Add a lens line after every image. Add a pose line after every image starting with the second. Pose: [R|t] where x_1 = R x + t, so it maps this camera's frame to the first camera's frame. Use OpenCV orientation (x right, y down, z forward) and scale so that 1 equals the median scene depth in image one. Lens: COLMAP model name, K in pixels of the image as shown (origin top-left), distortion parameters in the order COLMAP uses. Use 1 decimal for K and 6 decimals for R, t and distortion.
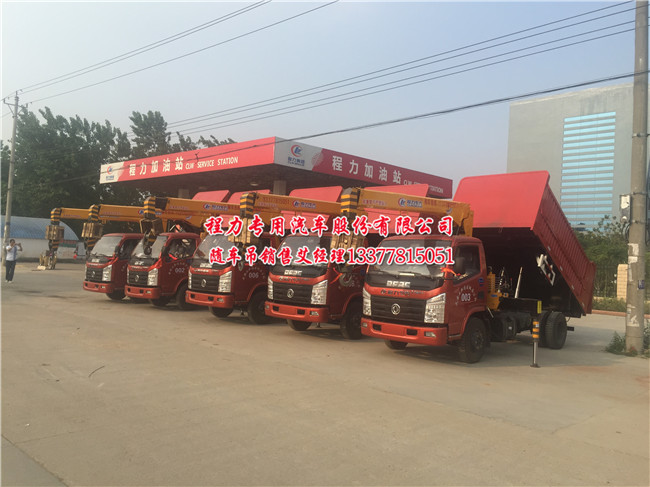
lens RADIAL K [[560.4, 0, 326.1], [0, 560.4, 221.7], [0, 0, 1]] dist [0.078645, -0.106235]
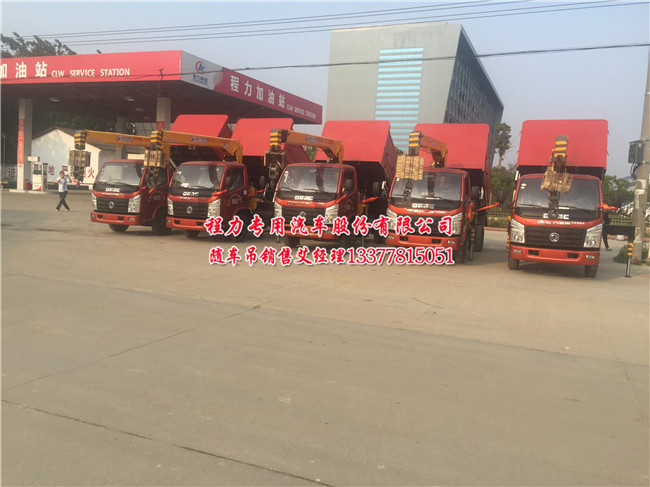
lens RADIAL K [[560.4, 0, 326.1], [0, 560.4, 221.7], [0, 0, 1]] dist [0.078645, -0.106235]
pose [[0.930640, -0.021442, 0.365306, -0.200735], [-0.030780, 0.990157, 0.136534, -0.006850], [-0.364638, -0.138309, 0.920820, 0.019719]]
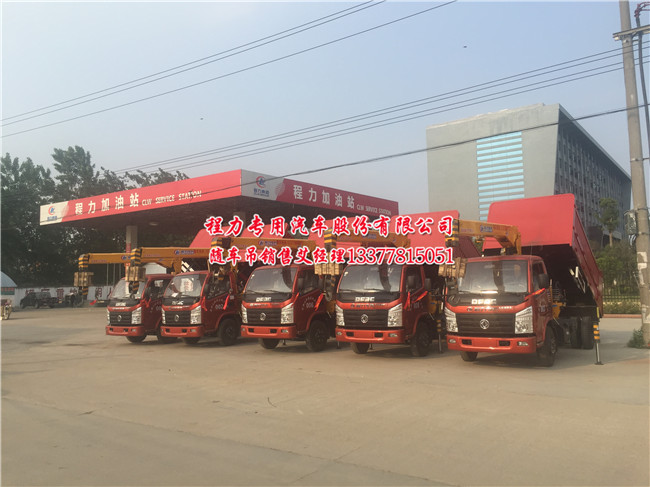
lens RADIAL K [[560.4, 0, 326.1], [0, 560.4, 221.7], [0, 0, 1]] dist [0.078645, -0.106235]
pose [[0.986792, -0.057597, 0.151407, -0.091602], [0.064254, 0.997154, -0.039439, -0.006508], [-0.148705, 0.048646, 0.987684, -0.020988]]
